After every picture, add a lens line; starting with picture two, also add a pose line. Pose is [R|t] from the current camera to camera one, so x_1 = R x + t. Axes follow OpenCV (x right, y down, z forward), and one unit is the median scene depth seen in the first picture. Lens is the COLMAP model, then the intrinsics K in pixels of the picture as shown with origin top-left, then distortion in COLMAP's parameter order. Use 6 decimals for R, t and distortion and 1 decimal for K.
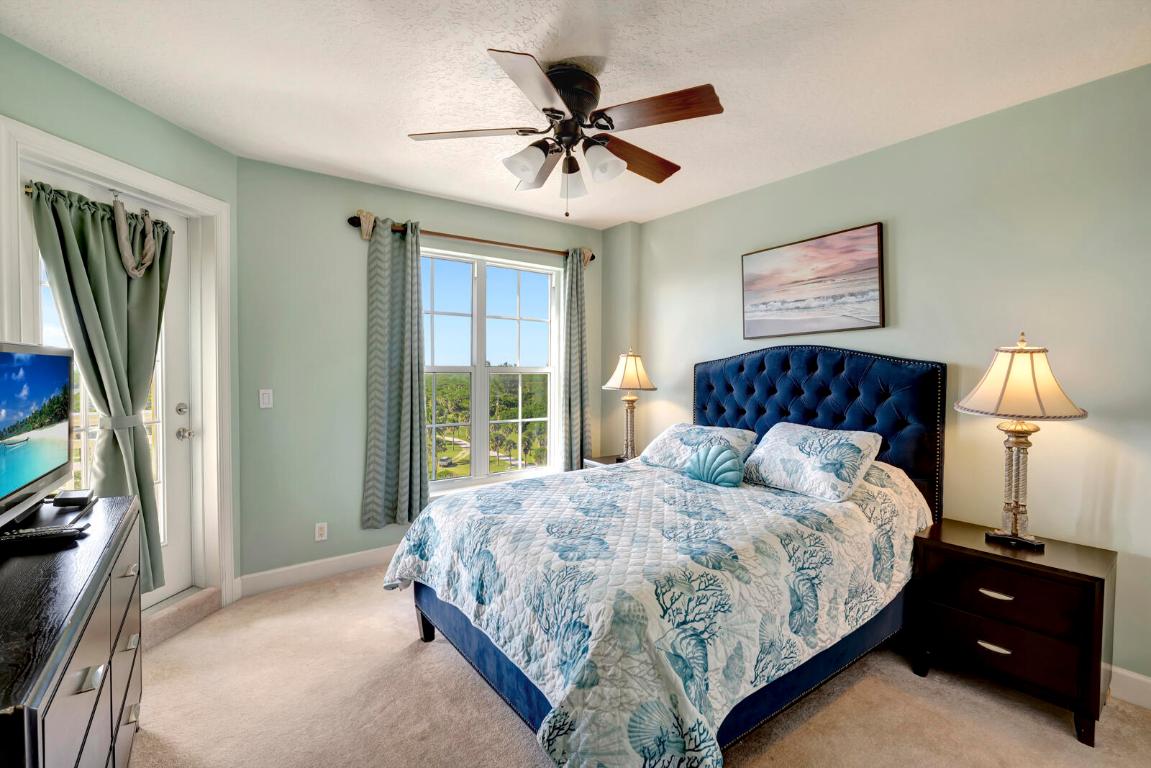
lens RADIAL K [[511.1, 0, 573.4], [0, 511.1, 389.4], [0, 0, 1]] dist [-0.000211, 0.000009]
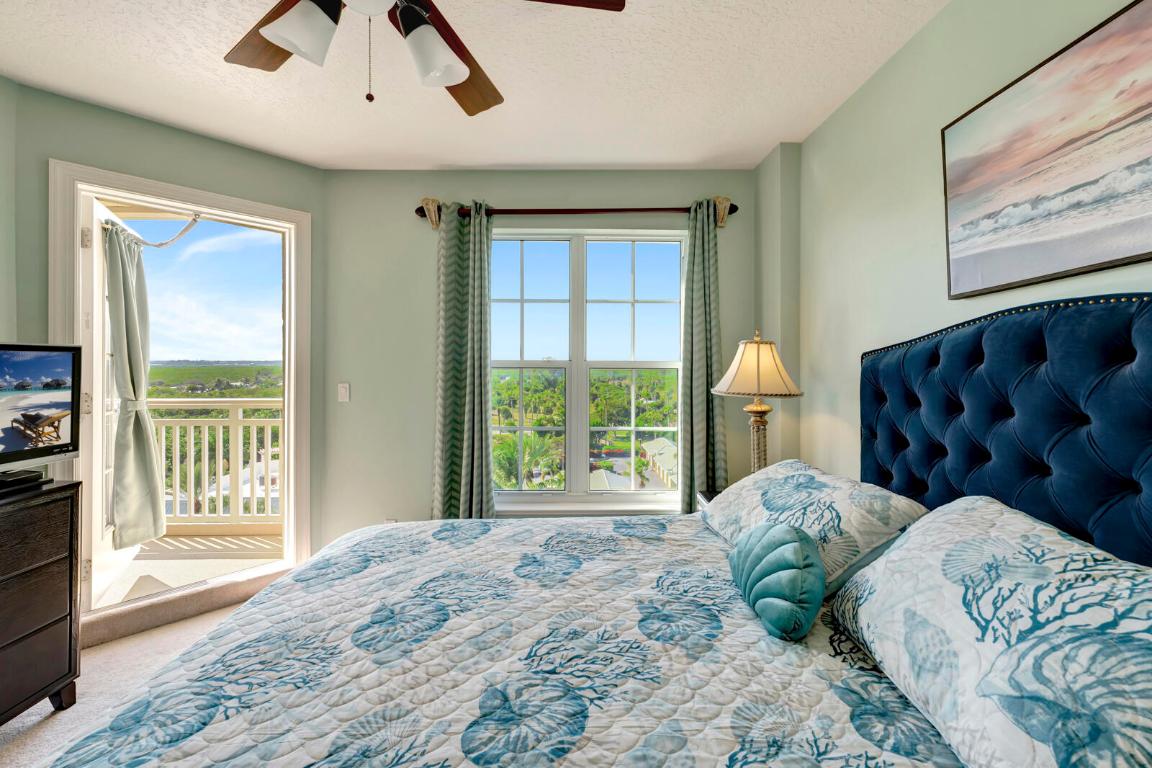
lens RADIAL K [[465.0, 0, 575.6], [0, 465.0, 367.5], [0, 0, 1]] dist [0.000590, 0.000038]
pose [[0.815963, 0.001334, -0.578102, 0.310010], [-0.023387, 0.999255, -0.030704, -0.012792], [0.577631, 0.038573, 0.815386, 0.455701]]
